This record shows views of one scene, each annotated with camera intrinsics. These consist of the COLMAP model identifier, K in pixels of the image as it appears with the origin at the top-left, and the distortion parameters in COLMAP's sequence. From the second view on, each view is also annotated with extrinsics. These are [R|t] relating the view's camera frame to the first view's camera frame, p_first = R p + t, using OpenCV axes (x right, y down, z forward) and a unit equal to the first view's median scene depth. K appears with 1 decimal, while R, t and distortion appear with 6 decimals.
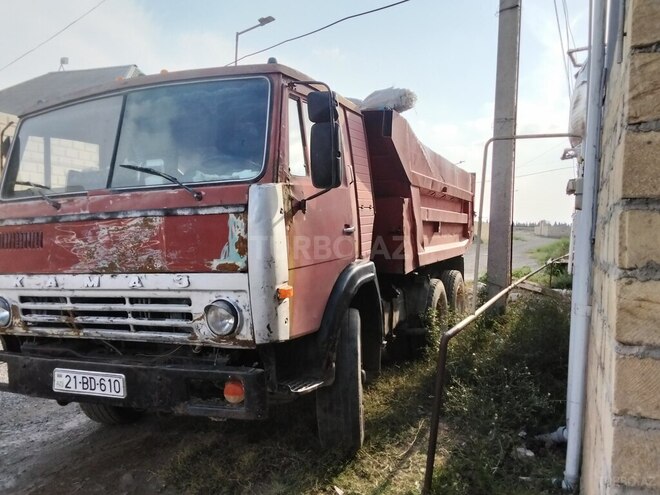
lens RADIAL K [[524.7, 0, 333.9], [0, 524.7, 247.0], [0, 0, 1]] dist [0.060106, -0.089966]
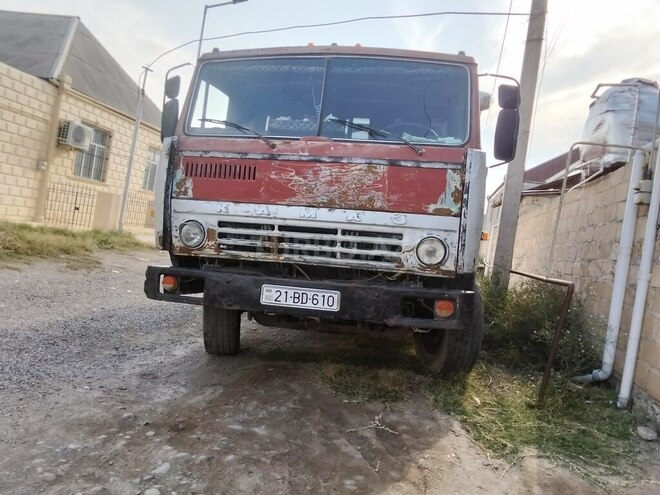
lens RADIAL K [[524.7, 0, 335.6], [0, 524.7, 247.3], [0, 0, 1]] dist [0.060106, -0.089966]
pose [[0.969264, 0.099924, 0.224818, -0.650221], [-0.100902, 0.994871, -0.007165, 0.142499], [-0.224381, -0.015740, 0.974374, -0.156806]]
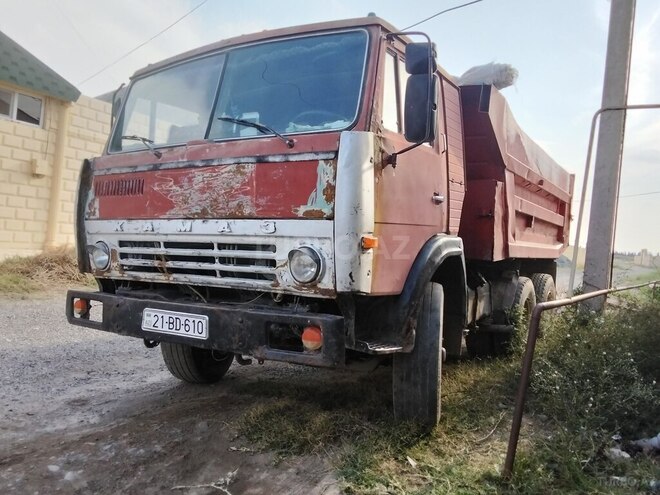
lens RADIAL K [[524.7, 0, 334.0], [0, 524.7, 246.6], [0, 0, 1]] dist [0.060106, -0.089966]
pose [[0.986309, 0.064502, -0.151771, -0.008999], [-0.068598, 0.997404, -0.021898, 0.106625], [0.149964, 0.032009, 0.988173, 0.023901]]
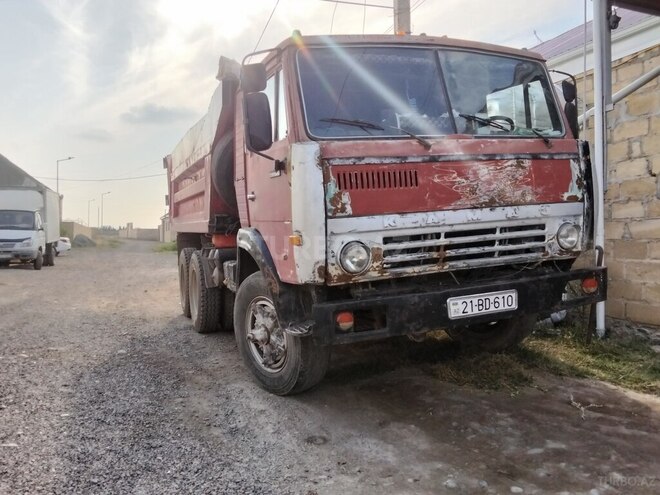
lens RADIAL K [[524.7, 0, 331.7], [0, 524.7, 246.3], [0, 0, 1]] dist [0.060106, -0.089966]
pose [[0.704493, -0.048940, 0.708022, -1.457874], [0.056696, 0.998312, 0.012592, 0.099018], [-0.707443, 0.031271, 0.706078, 0.422654]]
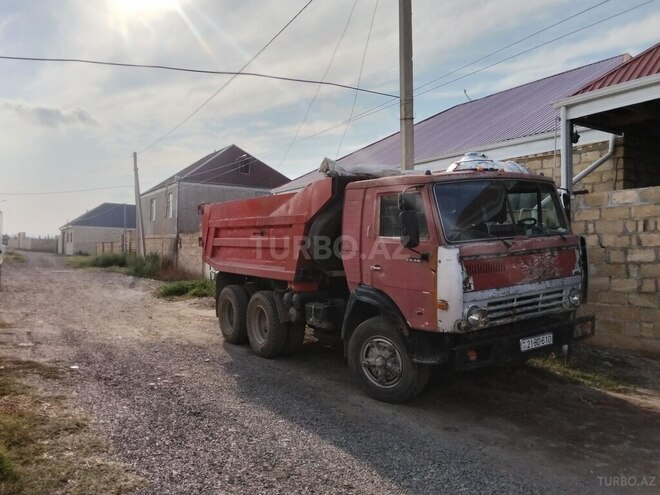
lens RADIAL K [[524.7, 0, 332.7], [0, 524.7, 248.7], [0, 0, 1]] dist [0.060106, -0.089966]
pose [[0.555409, -0.028478, 0.831090, -2.347422], [0.042120, 0.999094, 0.006086, -0.107892], [-0.830510, 0.031625, 0.556105, 0.545186]]
